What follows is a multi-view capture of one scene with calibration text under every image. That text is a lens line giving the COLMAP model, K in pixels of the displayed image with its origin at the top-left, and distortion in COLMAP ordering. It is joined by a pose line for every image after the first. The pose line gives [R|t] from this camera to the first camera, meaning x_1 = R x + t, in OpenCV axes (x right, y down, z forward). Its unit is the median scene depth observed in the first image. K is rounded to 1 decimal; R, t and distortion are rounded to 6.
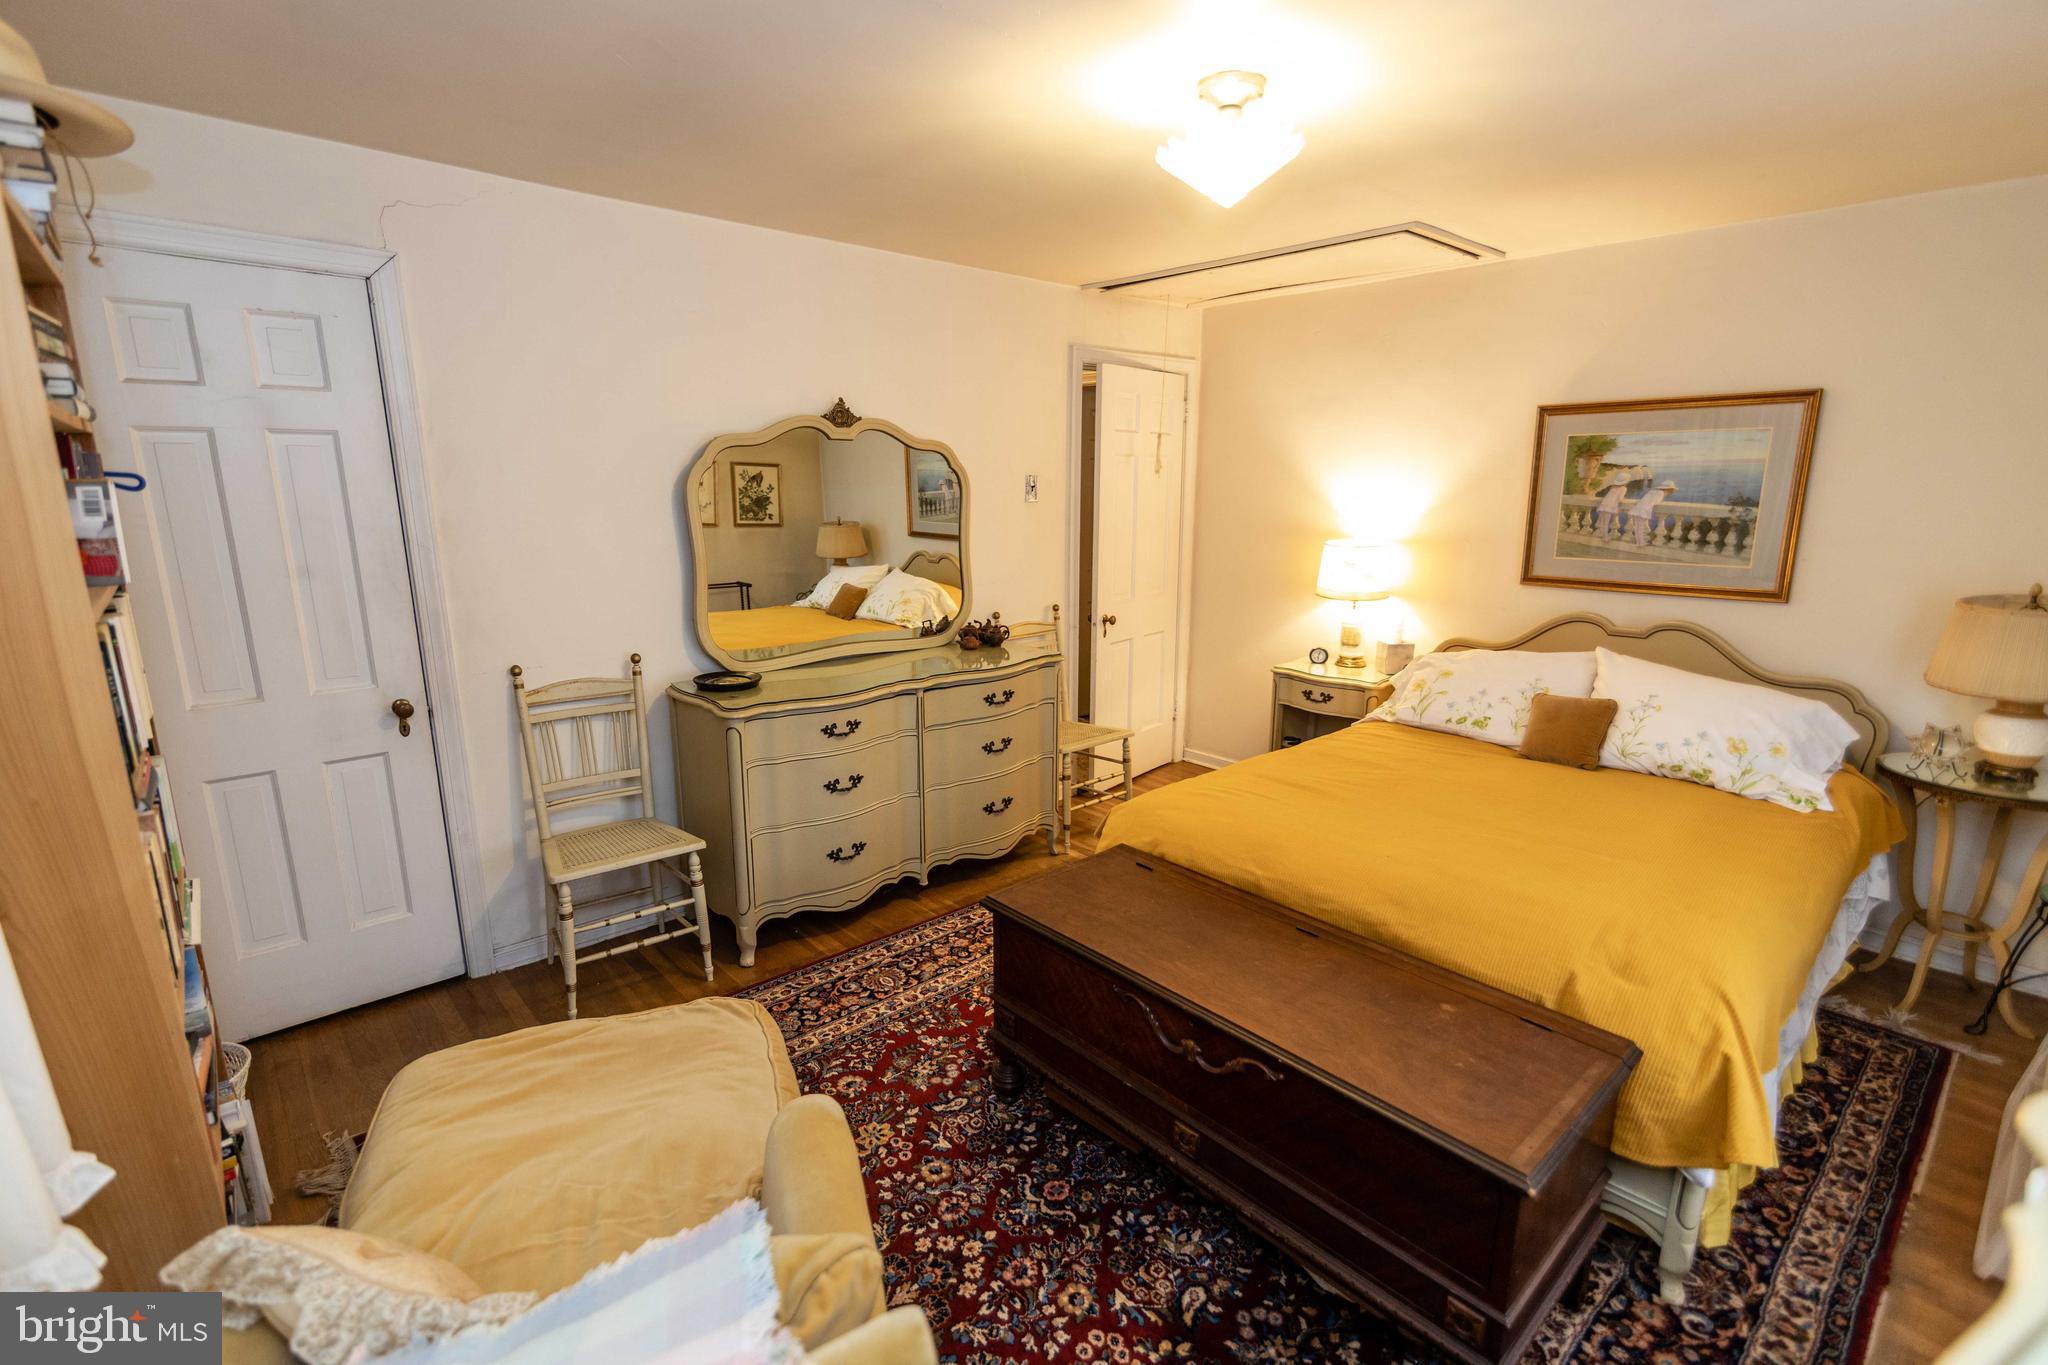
lens RADIAL K [[932.1, 0, 1023.7], [0, 932.1, 676.7], [0, 0, 1]] dist [0.003860, -0.000439]
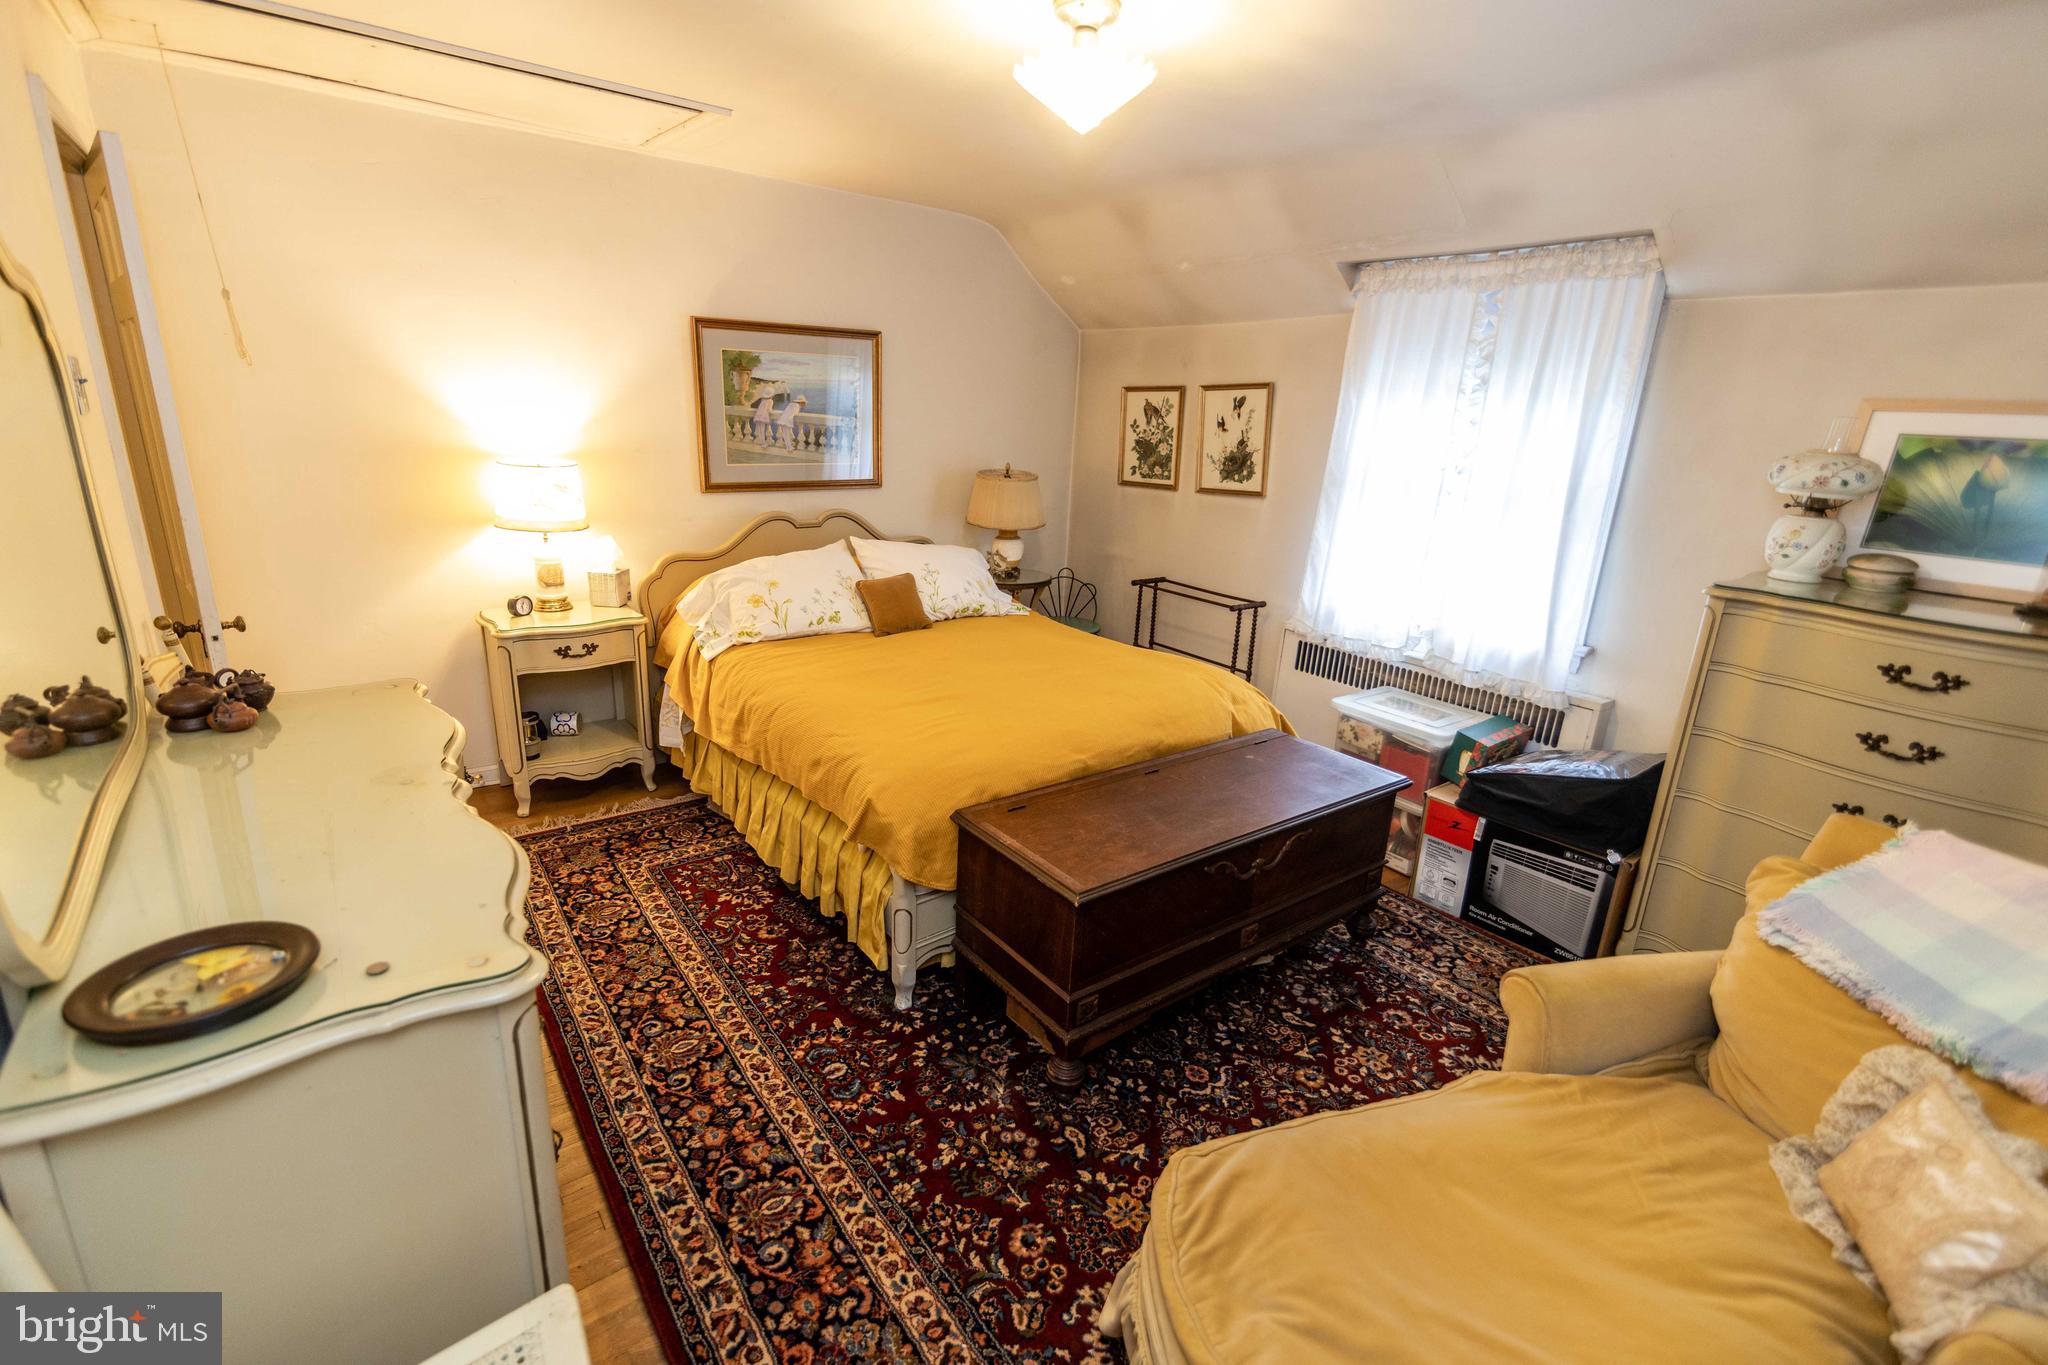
lens RADIAL K [[932.1, 0, 1023.4], [0, 932.1, 678.6], [0, 0, 1]] dist [0.003860, -0.000439]
pose [[0.088645, -0.282070, 0.955290, -0.543232], [0.166728, 0.949736, 0.264959, -0.131091], [-0.982010, 0.135786, 0.131219, 0.597852]]
